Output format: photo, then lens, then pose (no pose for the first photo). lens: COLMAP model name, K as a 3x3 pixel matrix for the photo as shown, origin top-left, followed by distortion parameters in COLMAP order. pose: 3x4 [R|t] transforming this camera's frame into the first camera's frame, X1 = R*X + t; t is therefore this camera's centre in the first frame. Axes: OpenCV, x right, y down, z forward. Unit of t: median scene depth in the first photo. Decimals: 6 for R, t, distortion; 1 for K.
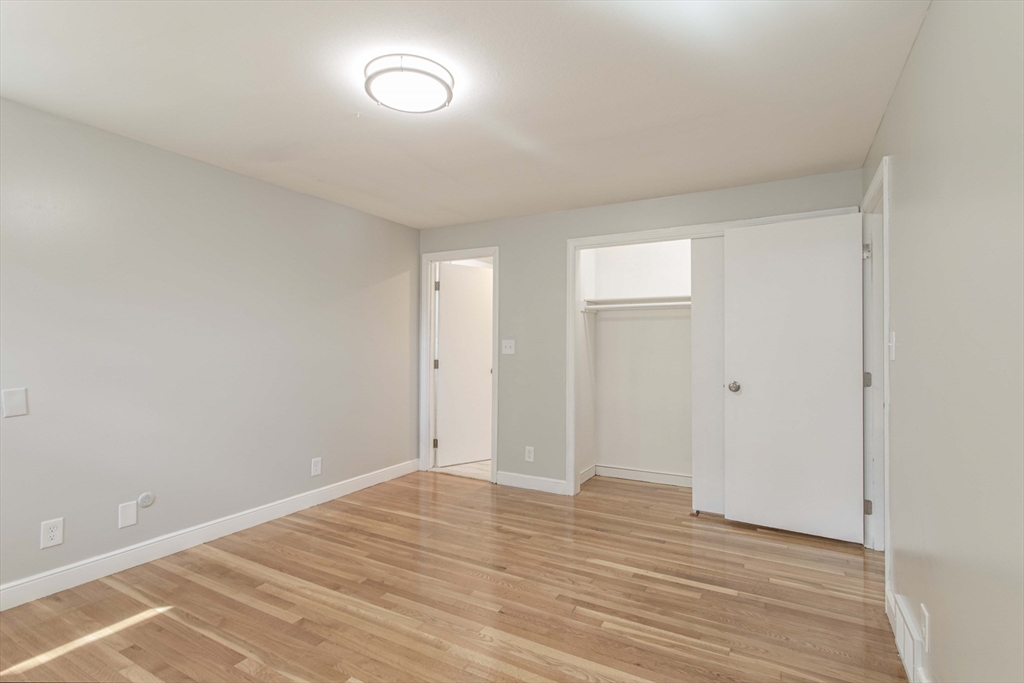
lens RADIAL K [[486.4, 0, 515.1], [0, 486.4, 340.4], [0, 0, 1]] dist [0.000676, -0.000371]
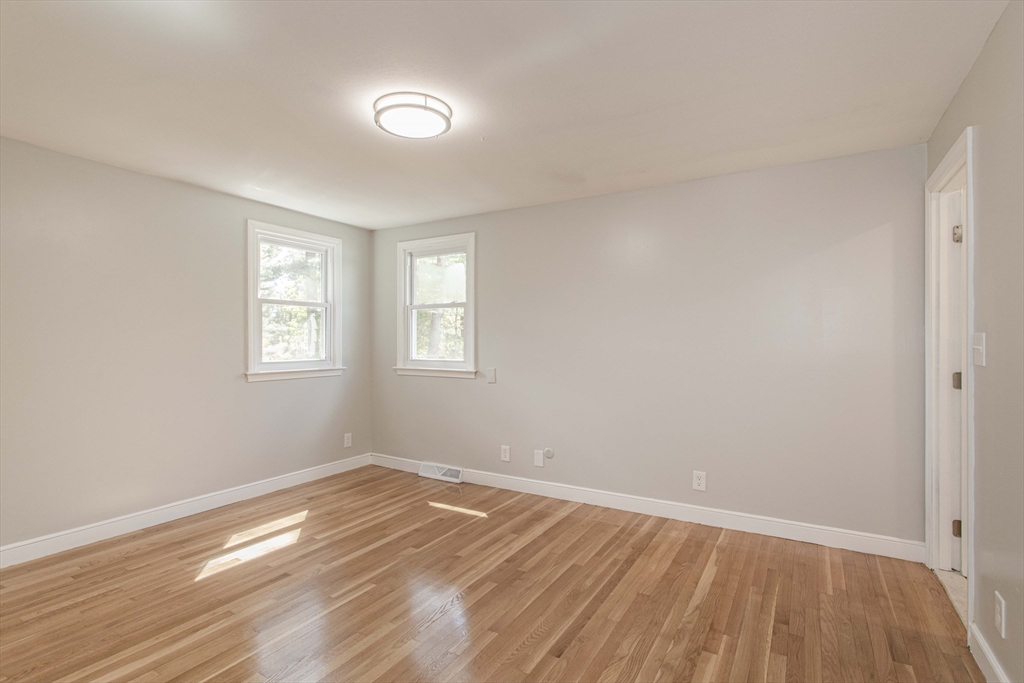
lens RADIAL K [[505.0, 0, 530.5], [0, 505.0, 332.1], [0, 0, 1]] dist [-0.001494, -0.000440]
pose [[-0.017637, -0.023767, -0.999562, 0.654713], [0.007539, 0.999686, -0.023903, 0.006656], [0.999816, -0.007958, -0.017453, 0.868583]]
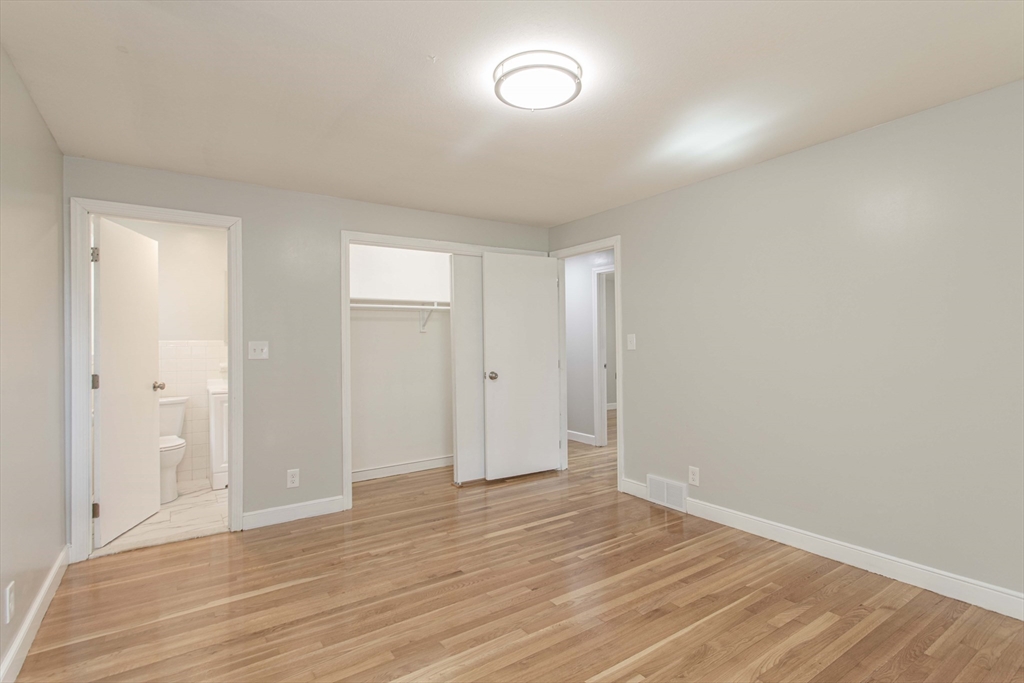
lens RADIAL K [[486.4, 0, 515.1], [0, 486.4, 340.4], [0, 0, 1]] dist [0.000676, -0.000371]
pose [[0.461590, -0.005032, 0.887079, -0.747831], [0.008155, 0.999966, 0.001429, 0.000539], [-0.887056, 0.006575, 0.461615, 0.394523]]
